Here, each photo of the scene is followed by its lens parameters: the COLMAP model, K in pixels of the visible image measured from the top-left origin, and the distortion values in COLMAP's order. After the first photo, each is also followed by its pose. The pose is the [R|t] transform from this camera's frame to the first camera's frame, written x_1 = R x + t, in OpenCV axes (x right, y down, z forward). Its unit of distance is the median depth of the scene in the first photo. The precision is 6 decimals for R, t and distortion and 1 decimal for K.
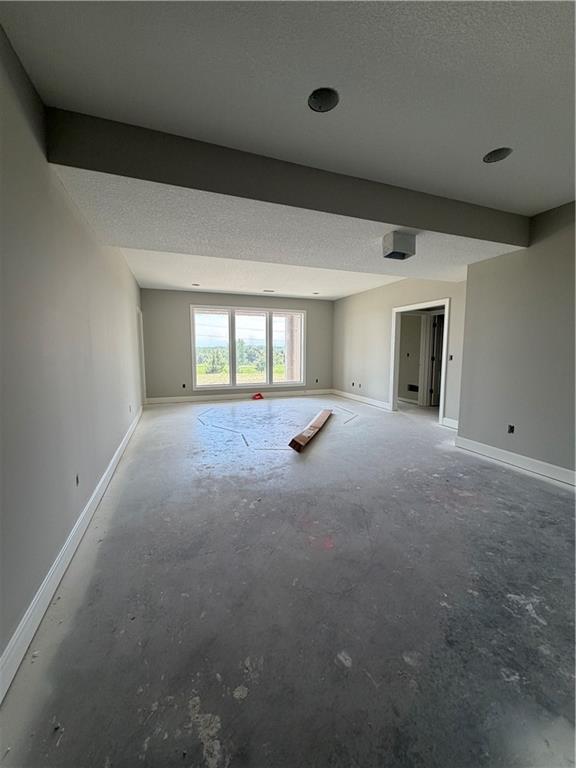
lens RADIAL K [[306.1, 0, 287.6], [0, 306.1, 381.2], [0, 0, 1]] dist [-0.002277, 0.000737]
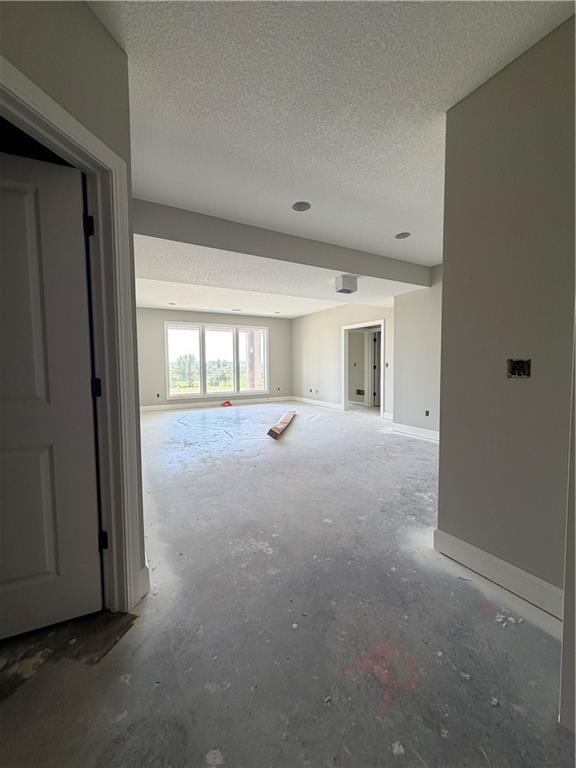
lens RADIAL K [[306.1, 0, 288.0], [0, 306.1, 381.8], [0, 0, 1]] dist [-0.002277, 0.000737]
pose [[0.987447, -0.019919, 0.156687, -0.077752], [0.027267, 0.998620, -0.044889, 0.039880], [-0.155577, 0.048598, 0.986628, -0.196738]]
